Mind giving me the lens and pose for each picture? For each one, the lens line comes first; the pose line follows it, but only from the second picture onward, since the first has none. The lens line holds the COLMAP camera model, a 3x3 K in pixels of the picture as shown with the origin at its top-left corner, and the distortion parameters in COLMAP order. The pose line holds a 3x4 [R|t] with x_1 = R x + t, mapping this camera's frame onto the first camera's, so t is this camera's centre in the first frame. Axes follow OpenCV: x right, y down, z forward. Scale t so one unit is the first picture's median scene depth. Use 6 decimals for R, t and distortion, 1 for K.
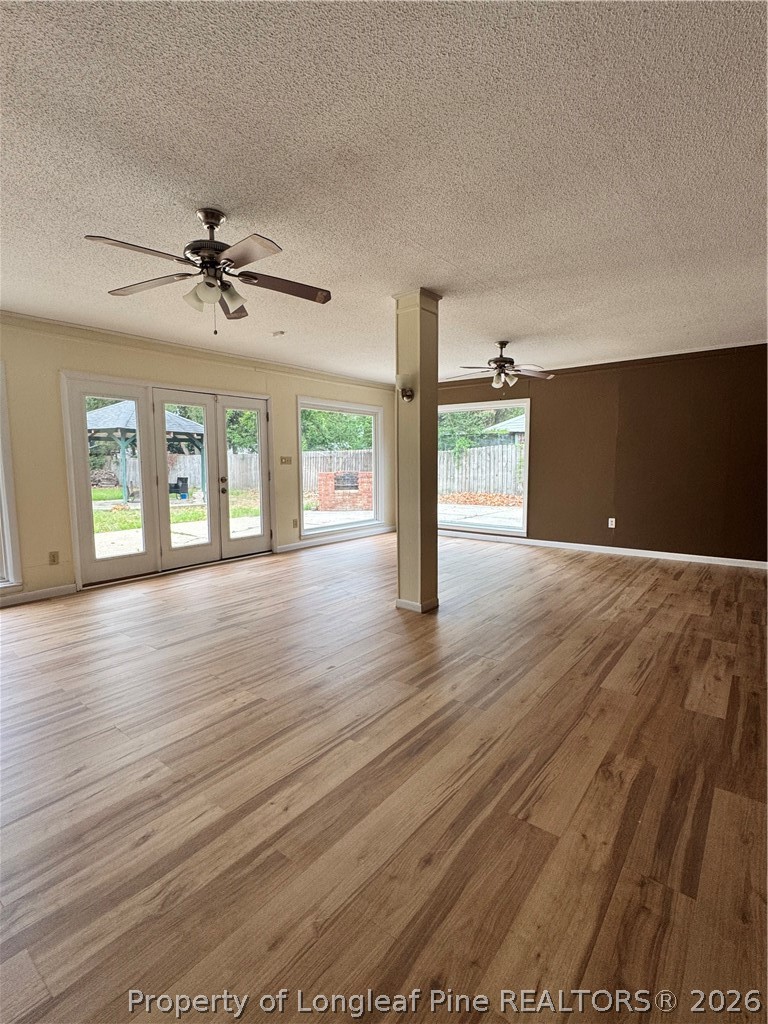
lens RADIAL K [[485.1, 0, 378.6], [0, 485.1, 511.4], [0, 0, 1]] dist [-0.003022, 0.001026]
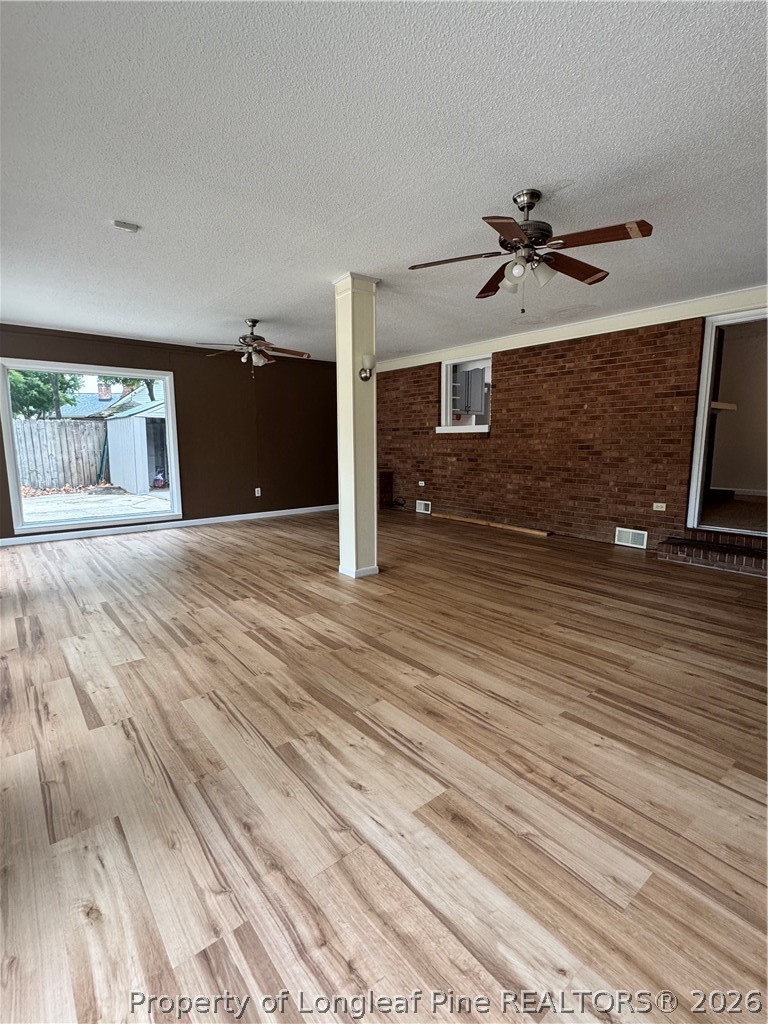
lens RADIAL K [[485.1, 0, 381.6], [0, 485.1, 512.2], [0, 0, 1]] dist [-0.003022, 0.001026]
pose [[0.217461, -0.142541, 0.965605, -0.946000], [0.100369, 0.987301, 0.123139, -0.067032], [-0.970895, 0.070139, 0.229007, 0.698191]]
